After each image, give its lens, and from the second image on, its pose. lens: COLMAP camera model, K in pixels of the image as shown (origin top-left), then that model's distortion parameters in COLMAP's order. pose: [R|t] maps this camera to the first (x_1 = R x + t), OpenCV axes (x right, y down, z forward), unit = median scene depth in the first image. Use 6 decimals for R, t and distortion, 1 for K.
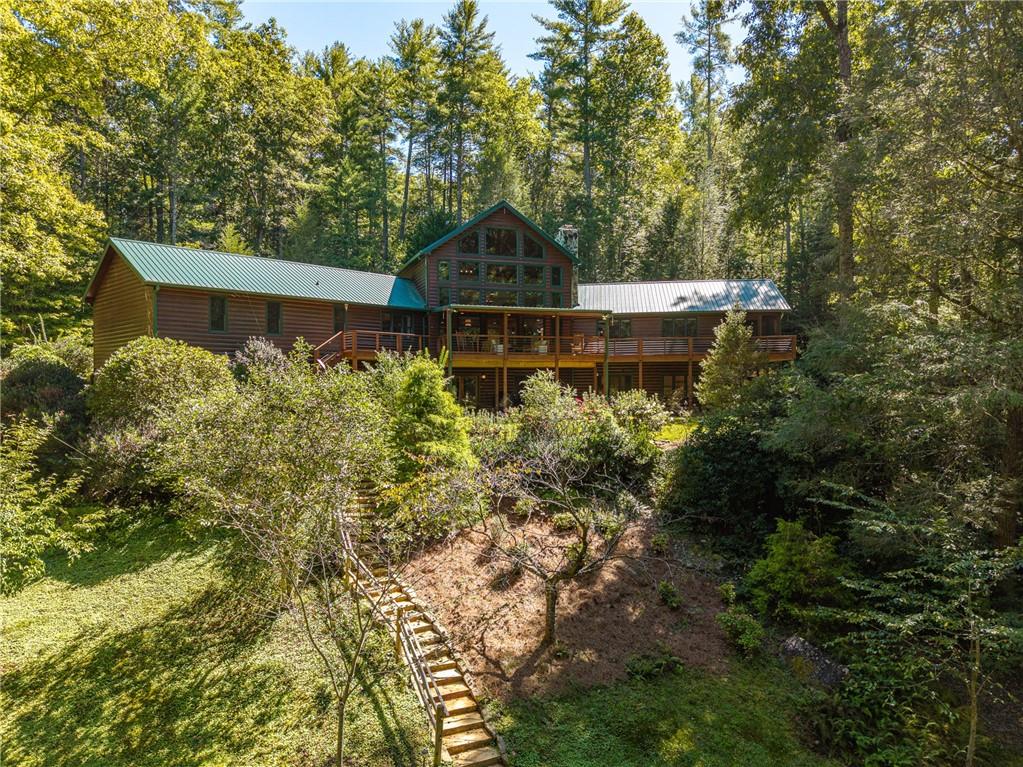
lens RADIAL K [[733.6, 0, 511.5], [0, 733.6, 383.5], [0, 0, 1]] dist [0.051827, -0.082506]
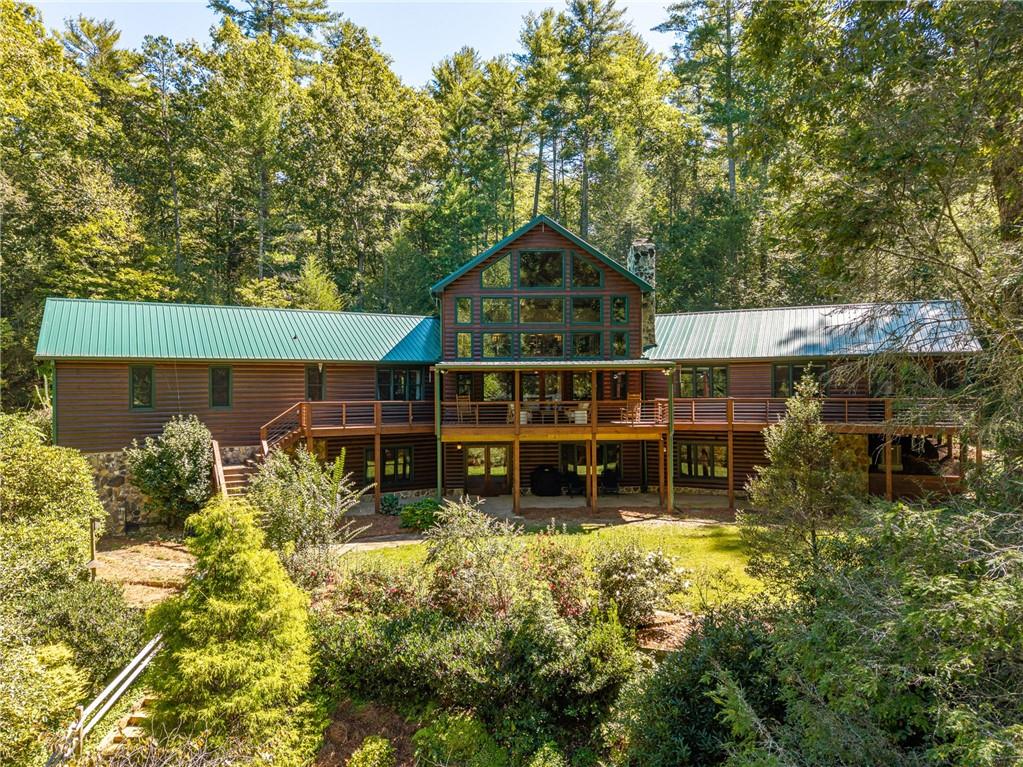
lens RADIAL K [[724.5, 0, 511.5], [0, 724.5, 383.5], [0, 0, 1]] dist [0.023252, -0.001522]
pose [[0.956388, -0.004461, -0.292065, 0.108990], [0.005728, 0.999978, 0.003485, -0.046107], [0.292043, -0.005006, 0.956392, 0.163086]]
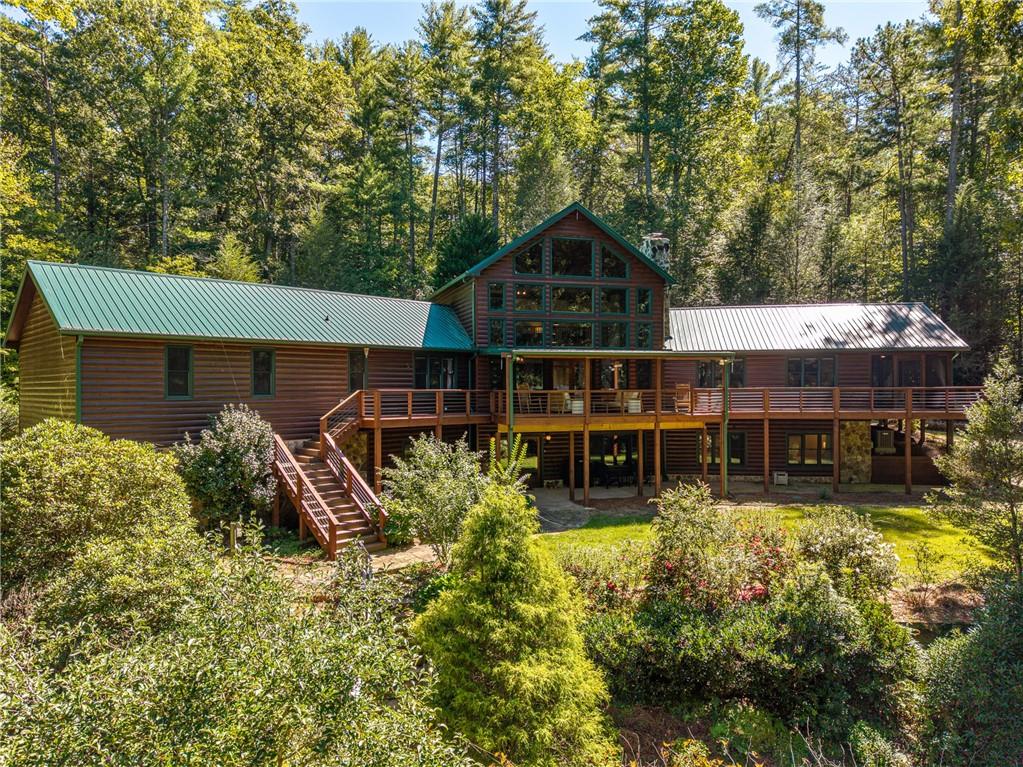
lens RADIAL K [[717.2, 0, 511.5], [0, 717.2, 383.5], [0, 0, 1]] dist [0.037597, -0.044728]
pose [[0.999660, 0.000026, -0.026065, -0.033538], [0.000027, 0.999998, 0.002025, -0.039110], [0.026065, -0.002025, 0.999658, 0.157922]]
